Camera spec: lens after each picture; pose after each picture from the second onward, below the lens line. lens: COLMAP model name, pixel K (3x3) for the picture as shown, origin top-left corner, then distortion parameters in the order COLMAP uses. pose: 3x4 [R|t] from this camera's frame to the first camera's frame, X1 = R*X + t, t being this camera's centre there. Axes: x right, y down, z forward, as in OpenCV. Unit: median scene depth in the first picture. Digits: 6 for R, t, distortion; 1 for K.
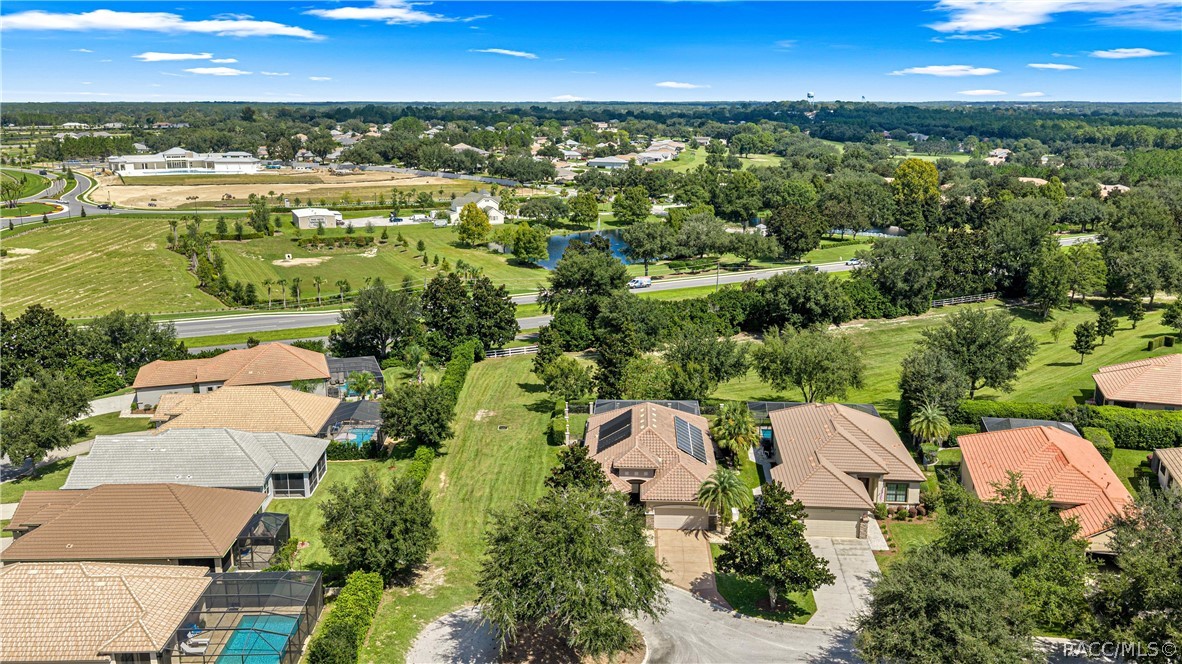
lens RADIAL K [[971.8, 0, 592.4], [0, 971.8, 339.1], [0, 0, 1]] dist [0.011815, -0.026225]
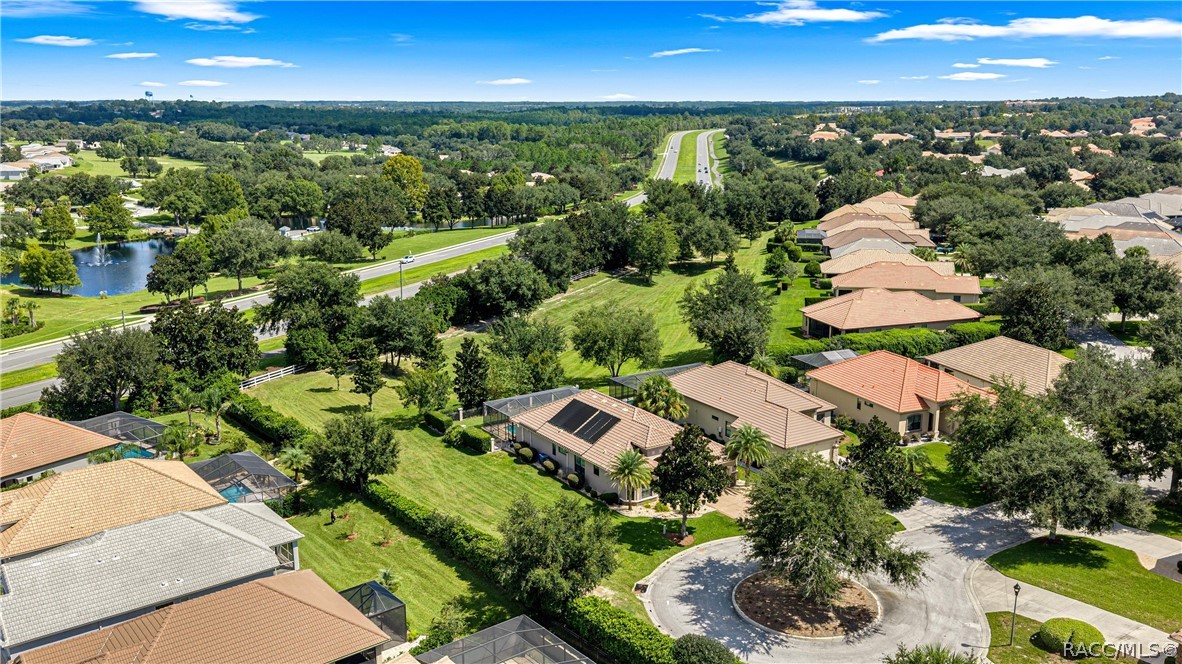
lens RADIAL K [[971.8, 0, 588.0], [0, 971.8, 321.7], [0, 0, 1]] dist [0.011815, -0.026225]
pose [[0.803423, -0.130140, 0.581011, -0.131871], [0.139343, 0.989819, 0.029026, -0.008894], [-0.578873, 0.057640, 0.813378, 0.036787]]
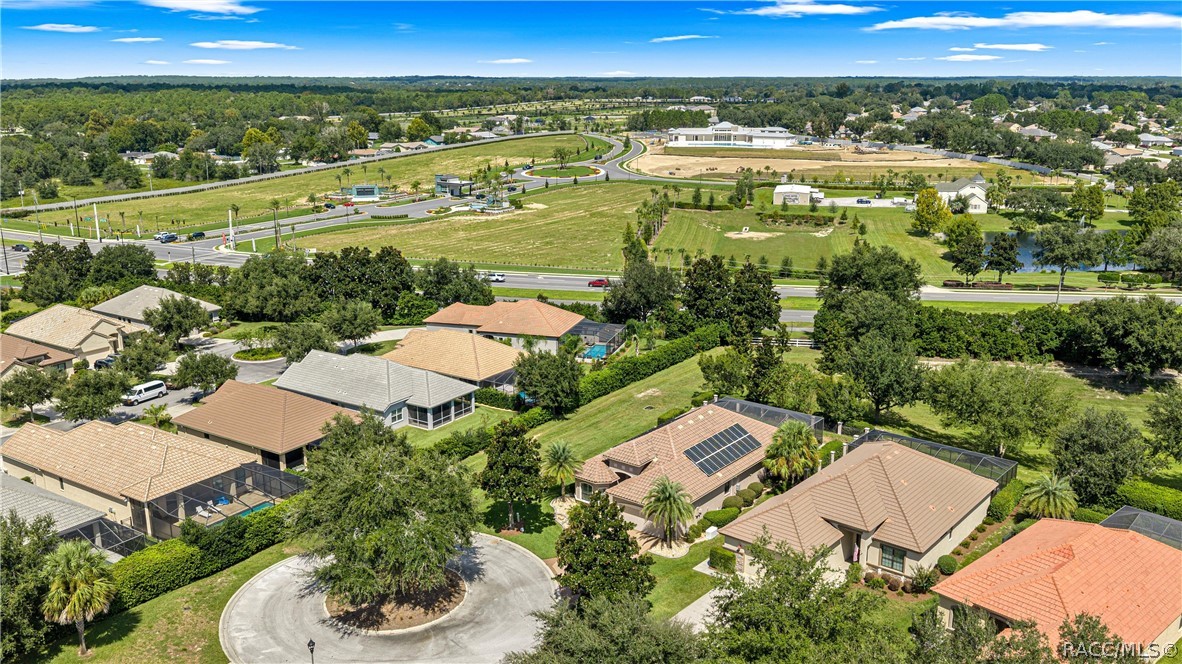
lens RADIAL K [[971.8, 0, 588.4], [0, 971.8, 334.5], [0, 0, 1]] dist [0.011815, -0.026225]
pose [[0.819467, 0.144289, -0.554667, 0.117178], [-0.133381, 0.989230, 0.060276, -0.010918], [0.557390, 0.024588, 0.829886, 0.032953]]
